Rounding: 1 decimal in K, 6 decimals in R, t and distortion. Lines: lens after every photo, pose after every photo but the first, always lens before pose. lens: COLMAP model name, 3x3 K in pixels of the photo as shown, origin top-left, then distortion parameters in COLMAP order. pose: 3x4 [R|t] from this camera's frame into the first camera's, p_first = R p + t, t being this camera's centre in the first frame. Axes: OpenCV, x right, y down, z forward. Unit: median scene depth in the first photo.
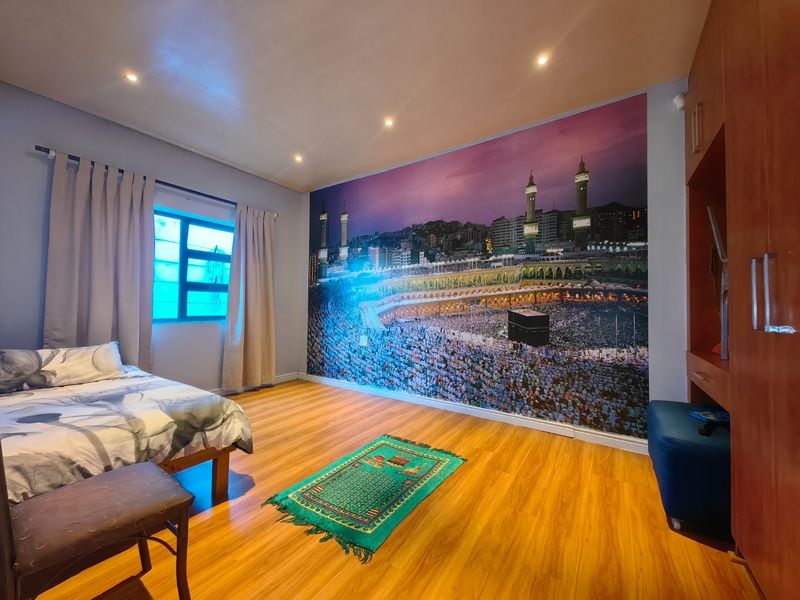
lens RADIAL K [[308.8, 0, 404.8], [0, 308.8, 300.6], [0, 0, 1]] dist [0.004622, -0.000561]
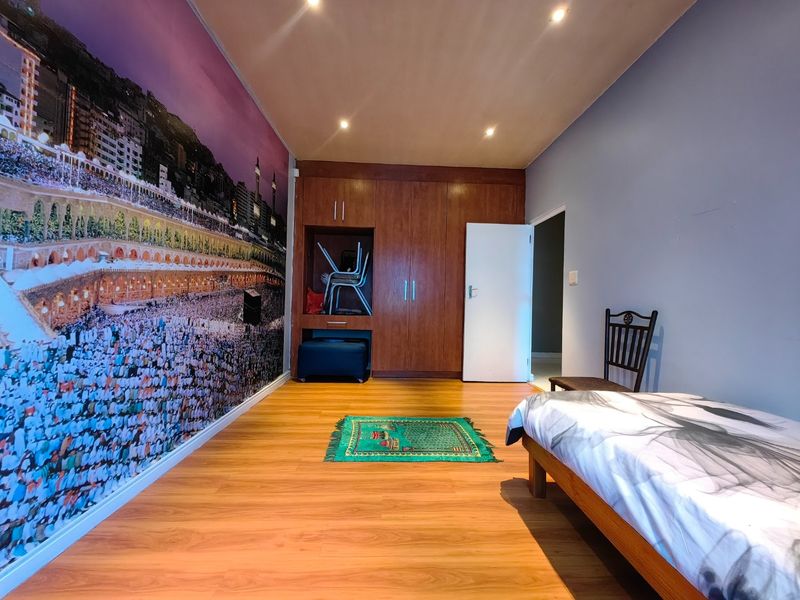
lens RADIAL K [[308.8, 0, 403.3], [0, 308.8, 301.4], [0, 0, 1]] dist [0.004622, -0.000561]
pose [[-0.591889, -0.019882, 0.805775, -0.568775], [-0.042829, 0.999059, -0.006809, 0.042538], [-0.804881, -0.038540, -0.592183, 0.983676]]
